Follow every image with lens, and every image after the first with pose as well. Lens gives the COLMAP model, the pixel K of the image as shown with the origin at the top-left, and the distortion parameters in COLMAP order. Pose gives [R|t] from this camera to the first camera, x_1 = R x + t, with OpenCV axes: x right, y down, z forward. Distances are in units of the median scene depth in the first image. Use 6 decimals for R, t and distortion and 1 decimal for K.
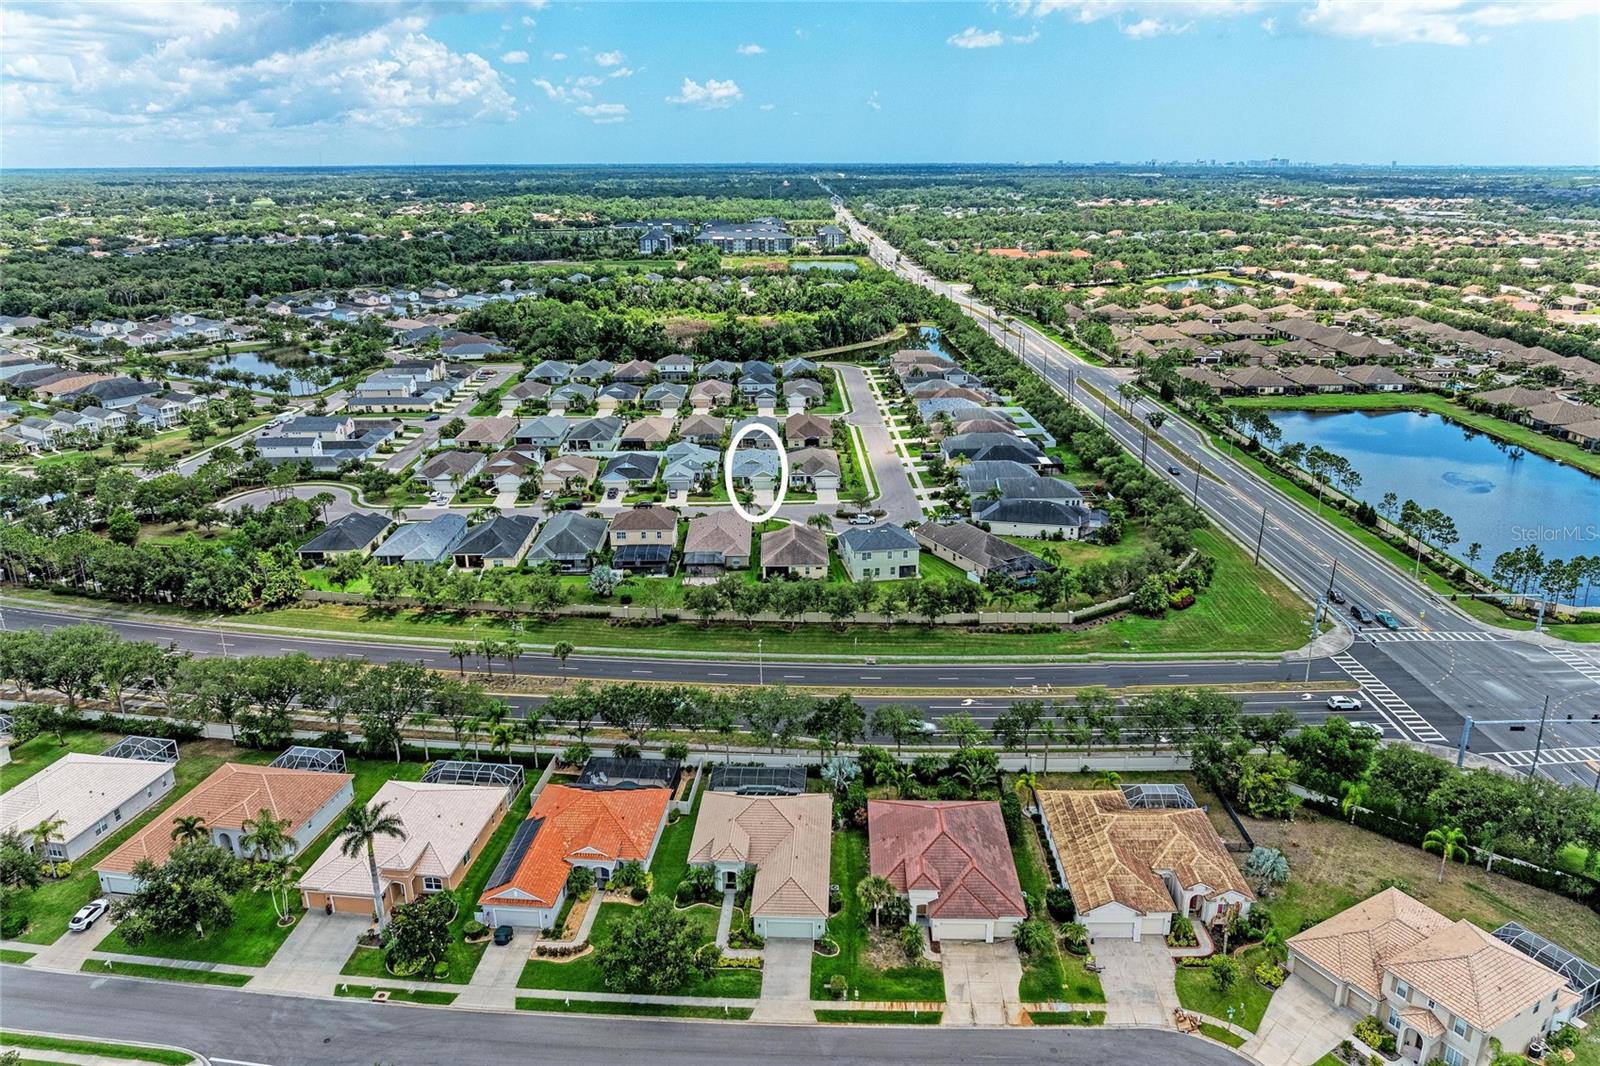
lens RADIAL K [[1122.8, 0, 804.3], [0, 1122.8, 522.4], [0, 0, 1]] dist [-0.060752, 0.003131]
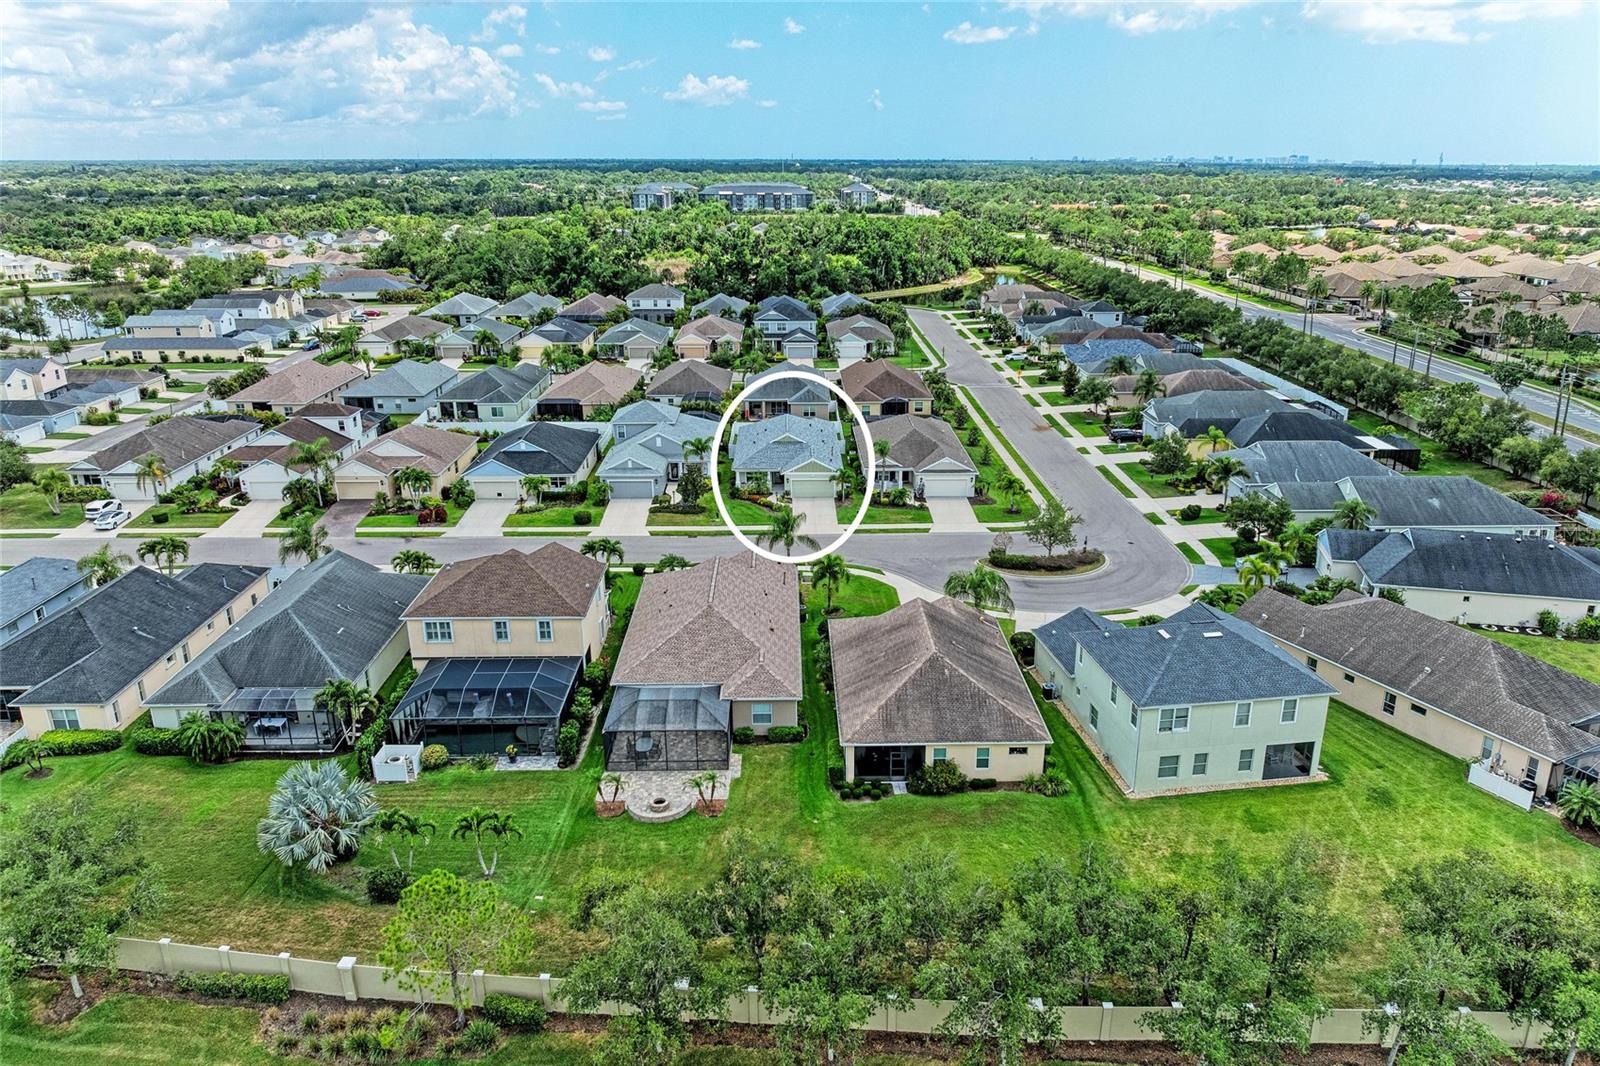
lens RADIAL K [[1122.8, 0, 794.4], [0, 1122.8, 529.7], [0, 0, 1]] dist [-0.060752, 0.003131]
pose [[0.999871, 0.006771, -0.014585, -0.032899], [-0.006675, 0.999956, 0.006628, -0.017115], [0.014629, -0.006530, 0.999872, 0.470224]]
